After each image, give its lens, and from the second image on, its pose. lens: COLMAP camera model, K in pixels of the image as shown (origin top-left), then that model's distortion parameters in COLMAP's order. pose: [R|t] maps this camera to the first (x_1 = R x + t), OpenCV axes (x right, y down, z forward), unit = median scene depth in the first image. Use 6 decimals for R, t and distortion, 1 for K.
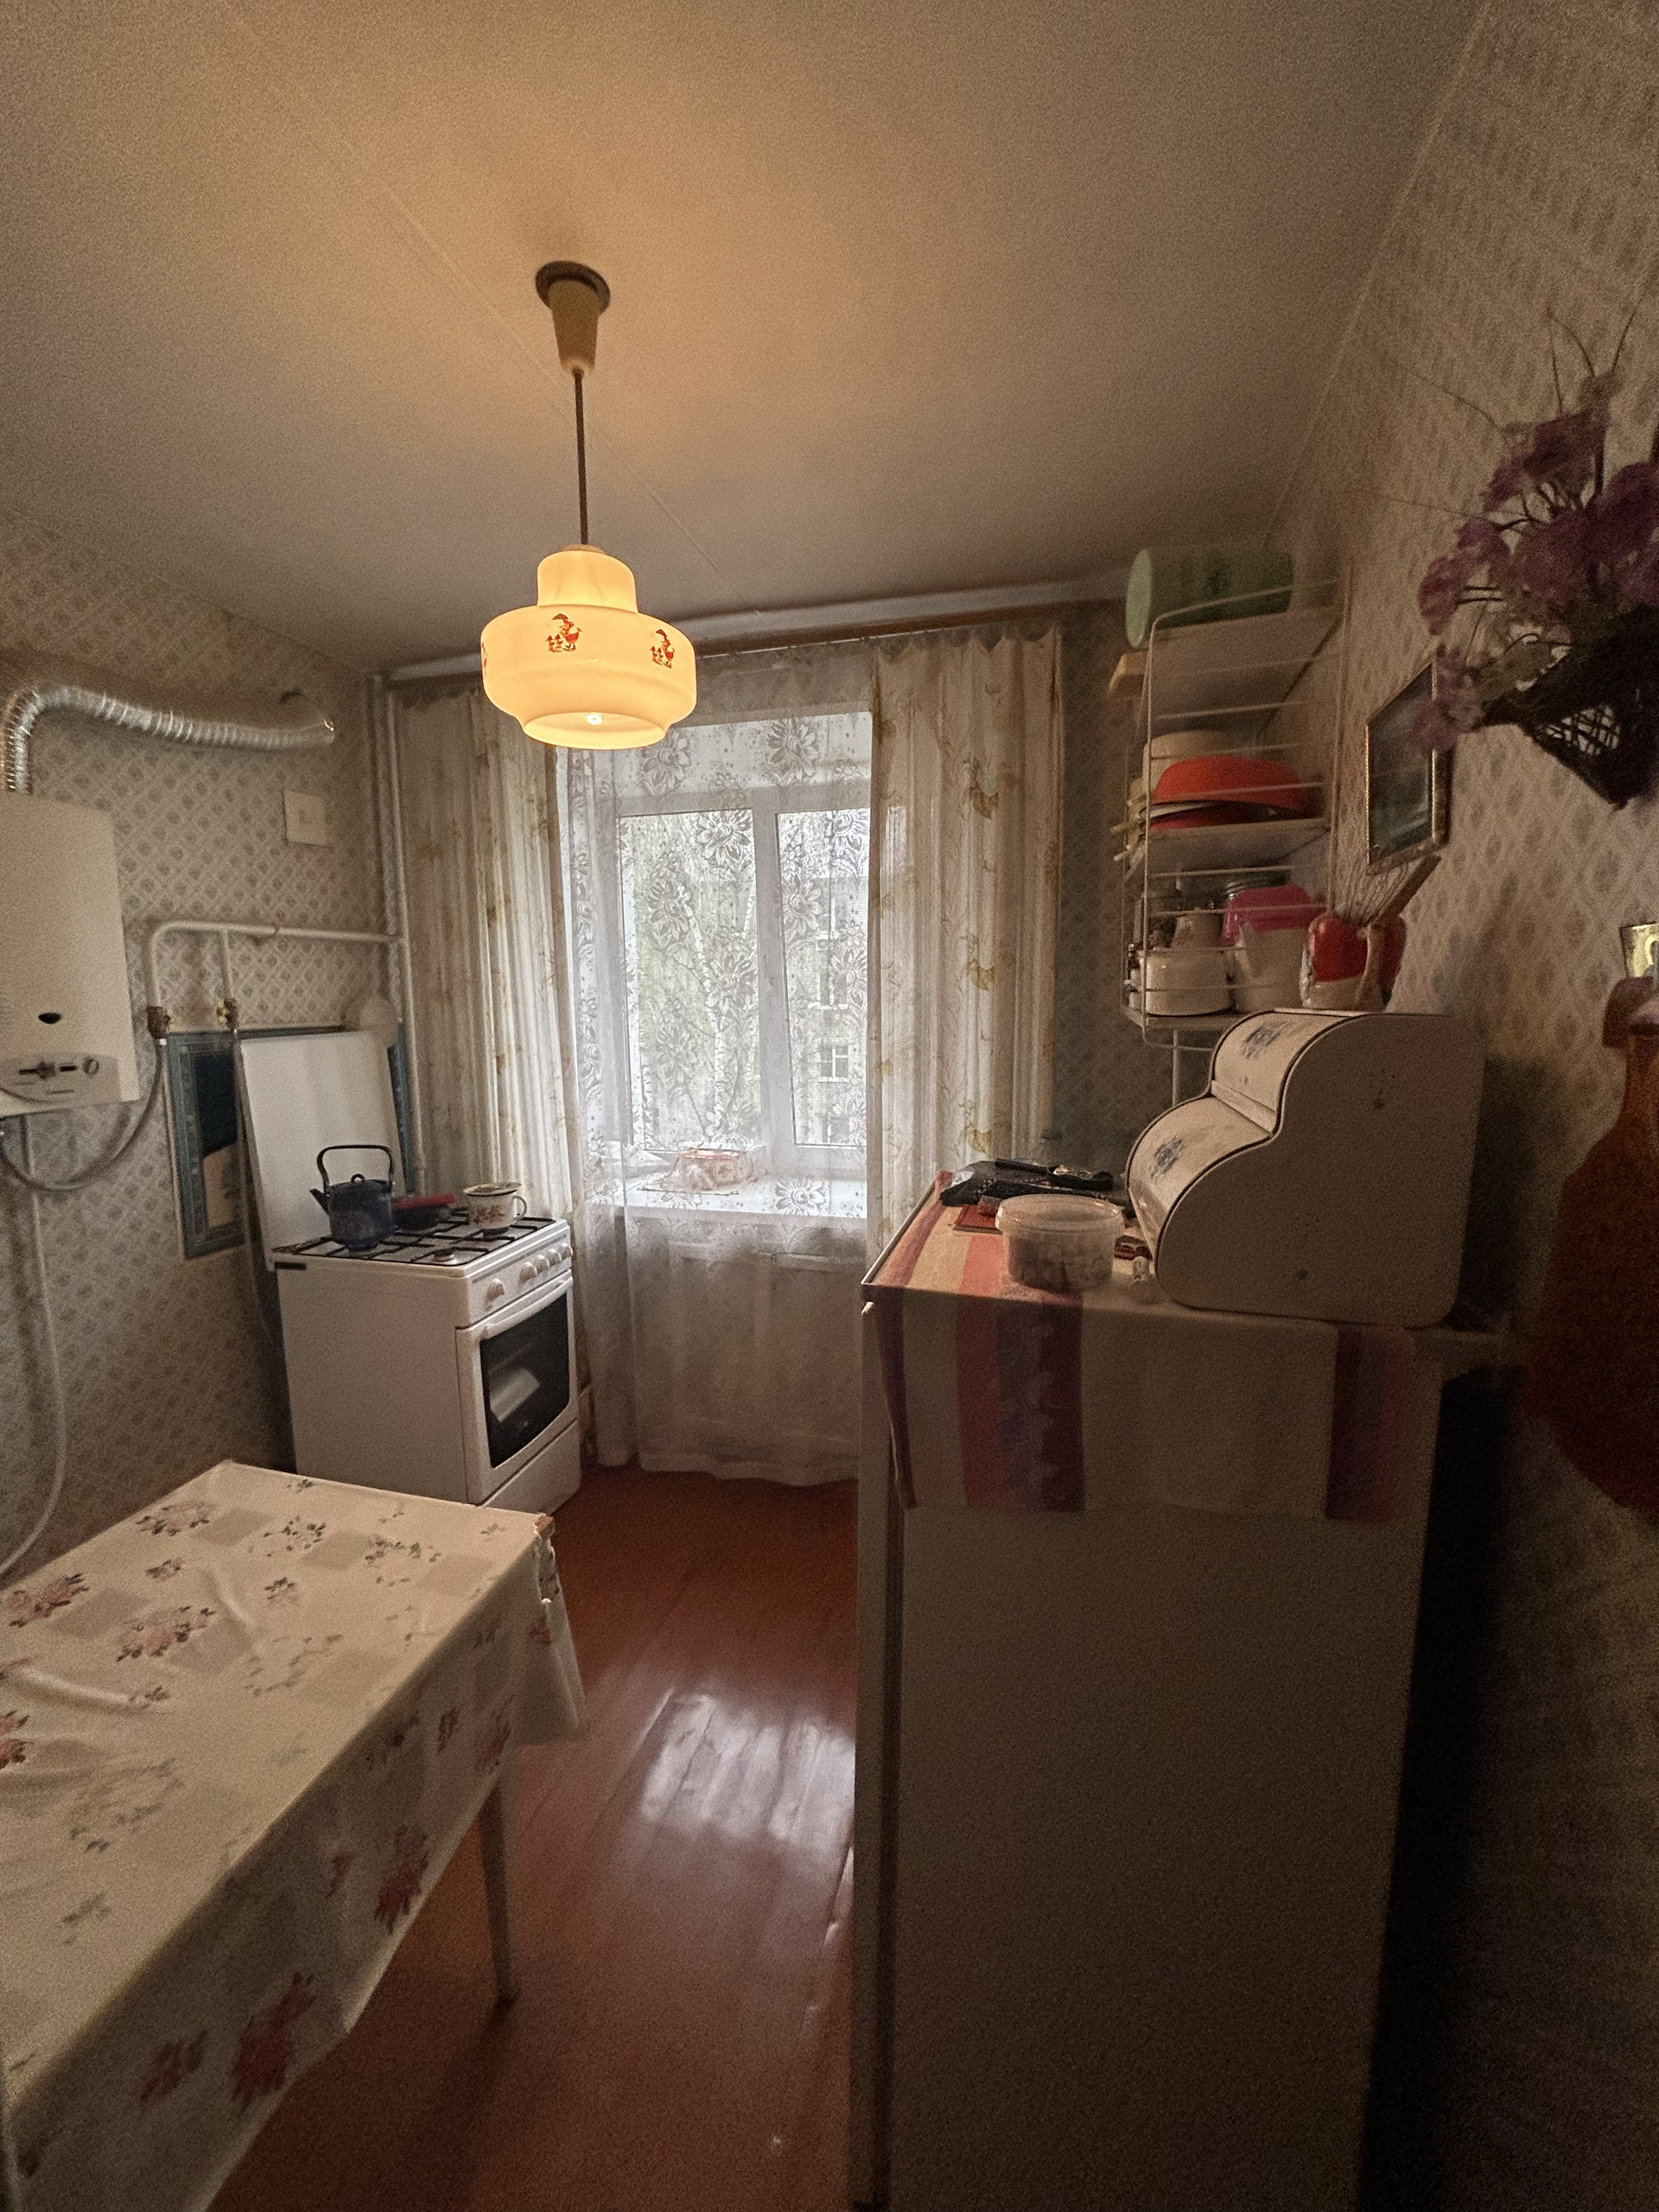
lens RADIAL K [[892.6, 0, 832.5], [0, 892.6, 1107.0], [0, 0, 1]] dist [-0.001231, 0.004049]
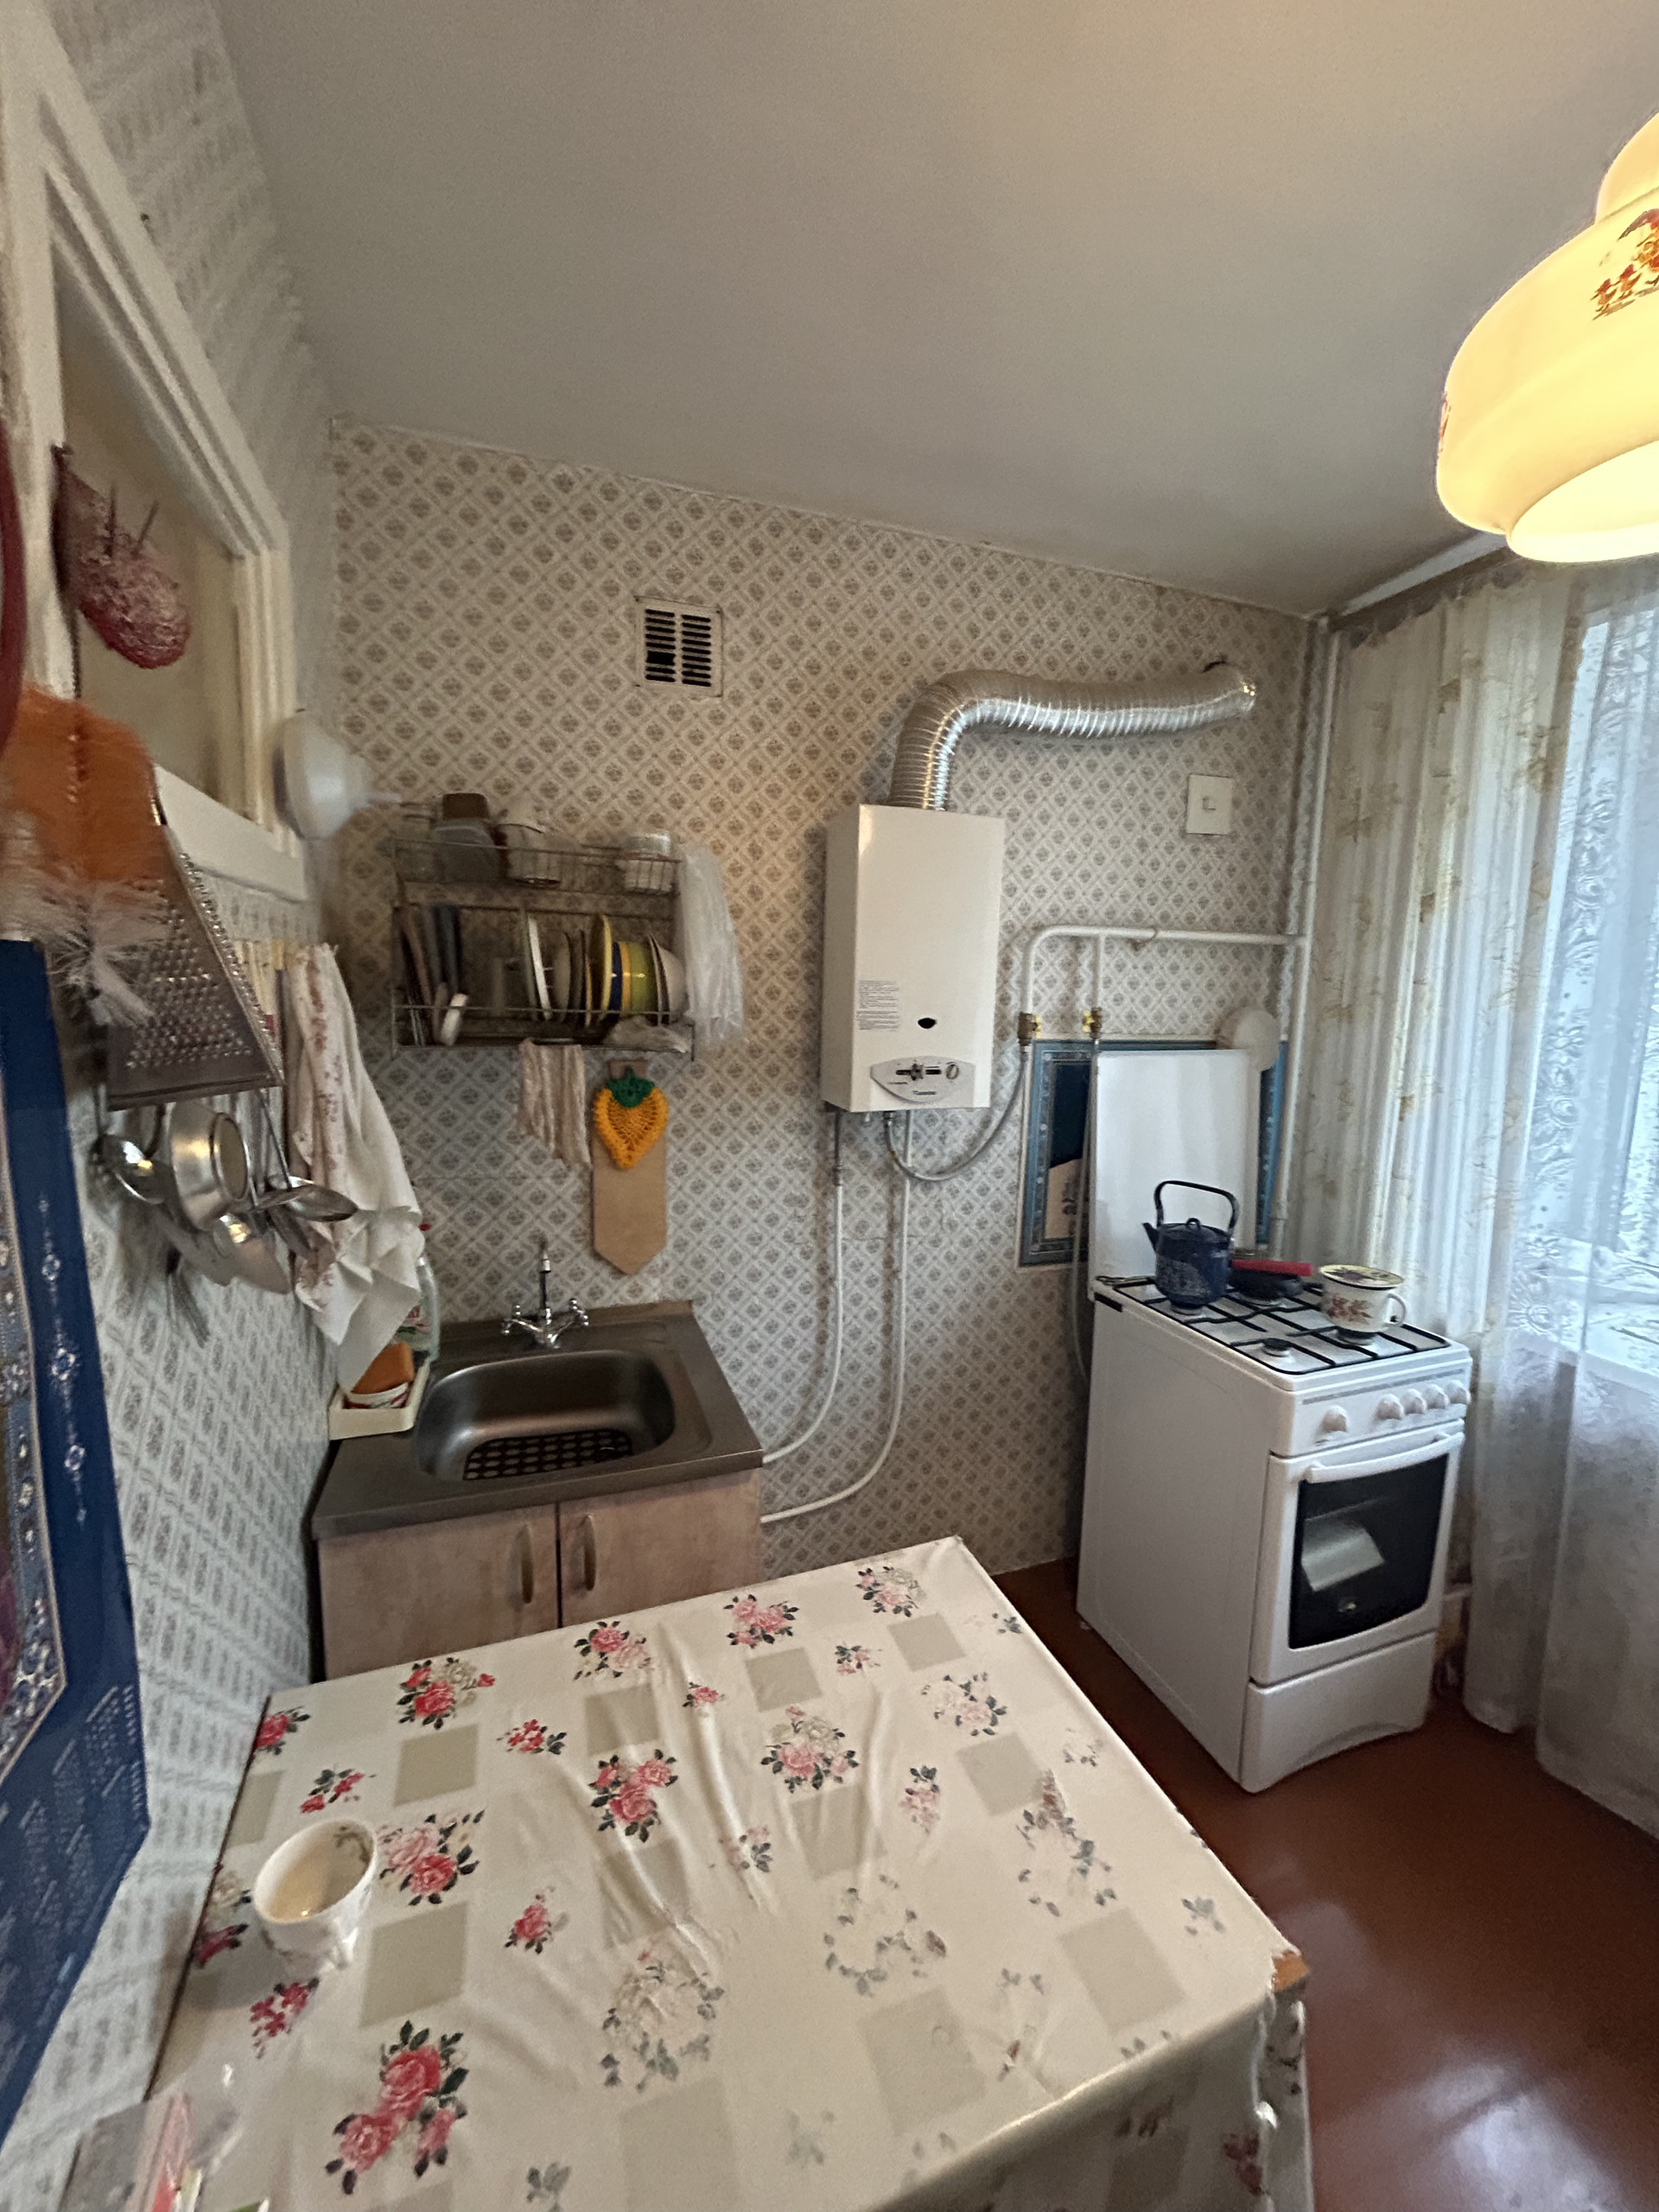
lens RADIAL K [[892.6, 0, 832.5], [0, 892.6, 1107.0], [0, 0, 1]] dist [-0.001231, 0.004049]
pose [[0.574891, 0.133127, -0.807327, -0.056397], [-0.133233, 0.988738, 0.068167, -0.041559], [0.807310, 0.068374, 0.586154, 0.214302]]
